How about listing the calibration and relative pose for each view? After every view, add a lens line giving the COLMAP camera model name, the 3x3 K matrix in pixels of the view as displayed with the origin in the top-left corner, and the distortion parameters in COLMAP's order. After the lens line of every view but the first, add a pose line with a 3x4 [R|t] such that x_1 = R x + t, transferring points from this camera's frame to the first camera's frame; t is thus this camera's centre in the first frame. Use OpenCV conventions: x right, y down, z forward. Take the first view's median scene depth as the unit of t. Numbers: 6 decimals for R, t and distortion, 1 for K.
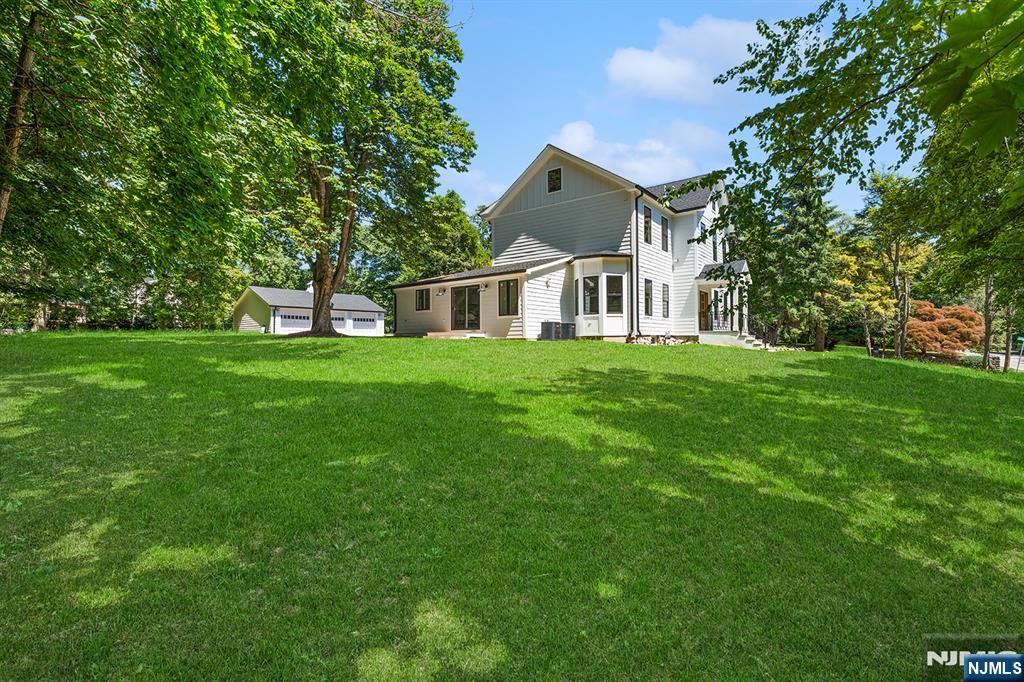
lens RADIAL K [[458.1, 0, 512.0], [0, 458.1, 323.0], [0, 0, 1]] dist [-0.000306, -0.000125]
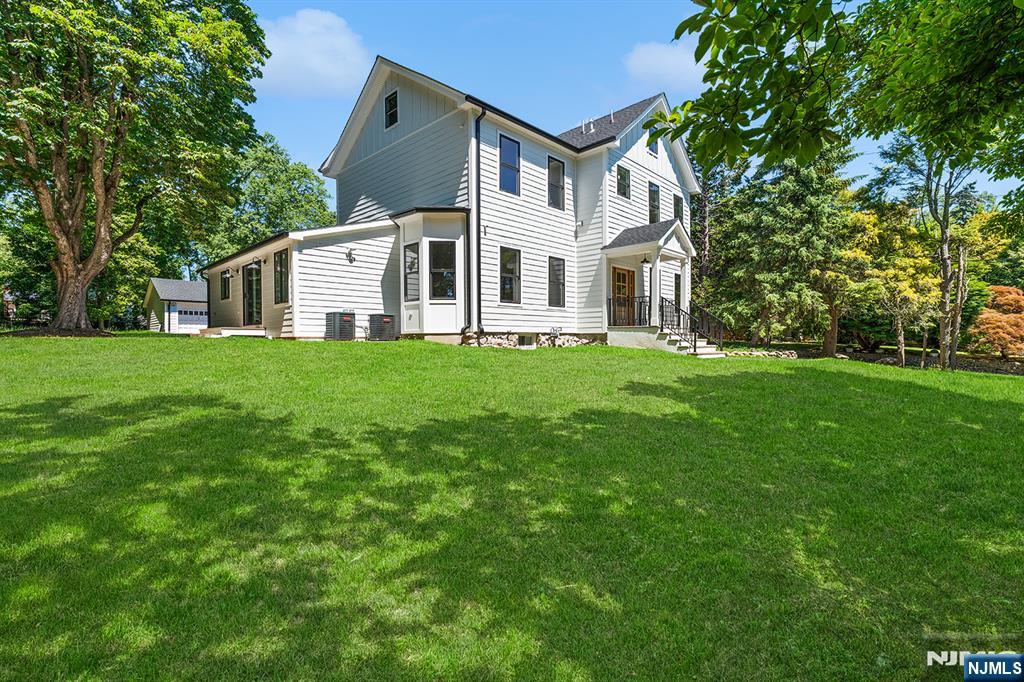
lens RADIAL K [[461.5, 0, 511.3], [0, 461.5, 338.2], [0, 0, 1]] dist [-0.000592, 0.000682]
pose [[0.993539, 0.000384, -0.113493, 0.345959], [0.003625, 0.999377, 0.035119, 0.010382], [0.113435, -0.035304, 0.992918, 0.307928]]
